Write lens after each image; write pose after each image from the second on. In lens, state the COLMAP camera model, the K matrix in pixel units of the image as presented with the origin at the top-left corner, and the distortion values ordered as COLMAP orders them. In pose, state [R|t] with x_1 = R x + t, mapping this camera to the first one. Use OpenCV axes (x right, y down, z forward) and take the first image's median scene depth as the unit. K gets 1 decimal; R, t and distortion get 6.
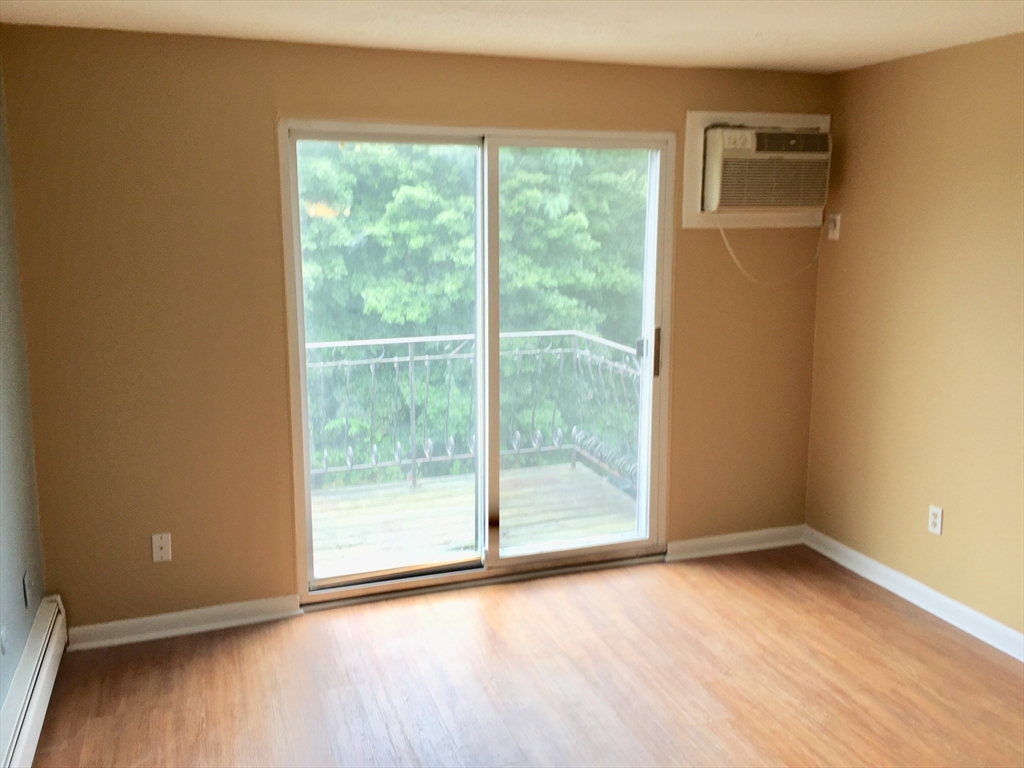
lens RADIAL K [[888.5, 0, 492.7], [0, 888.5, 386.3], [0, 0, 1]] dist [0.056445, -0.088892]
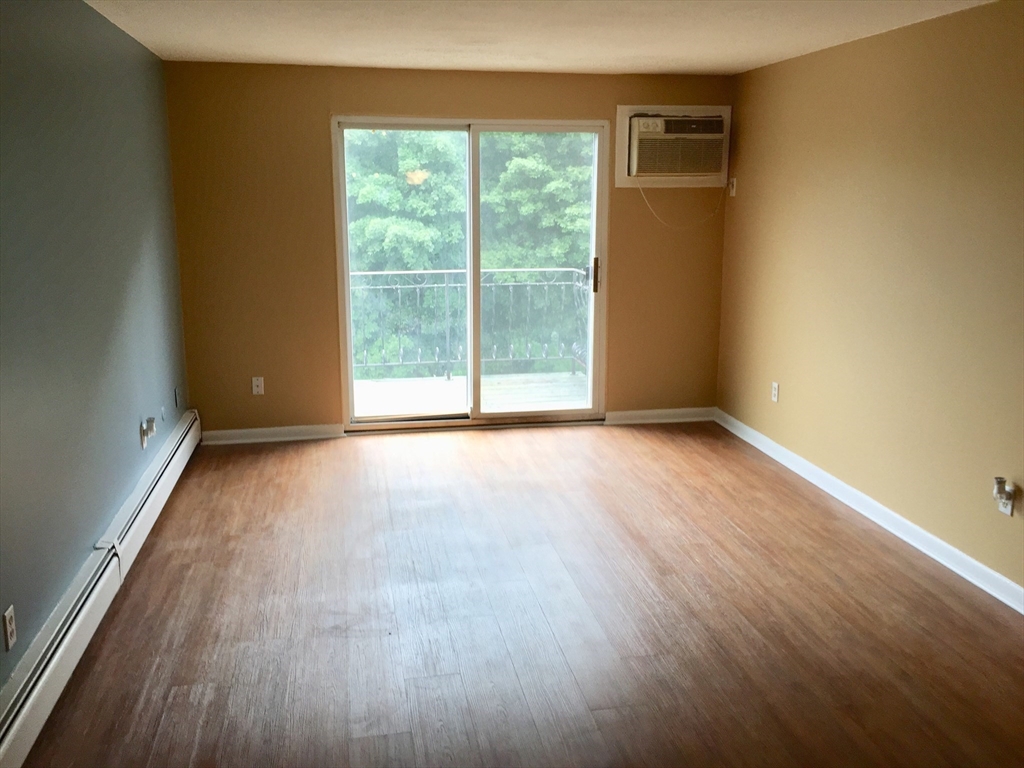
lens RADIAL K [[888.5, 0, 509.3], [0, 888.5, 384.2], [0, 0, 1]] dist [0.056445, -0.088892]
pose [[0.990231, 0.032393, -0.135622, 0.250042], [-0.028501, 0.999127, 0.030539, 0.098789], [0.136492, -0.026375, 0.990290, -0.445511]]
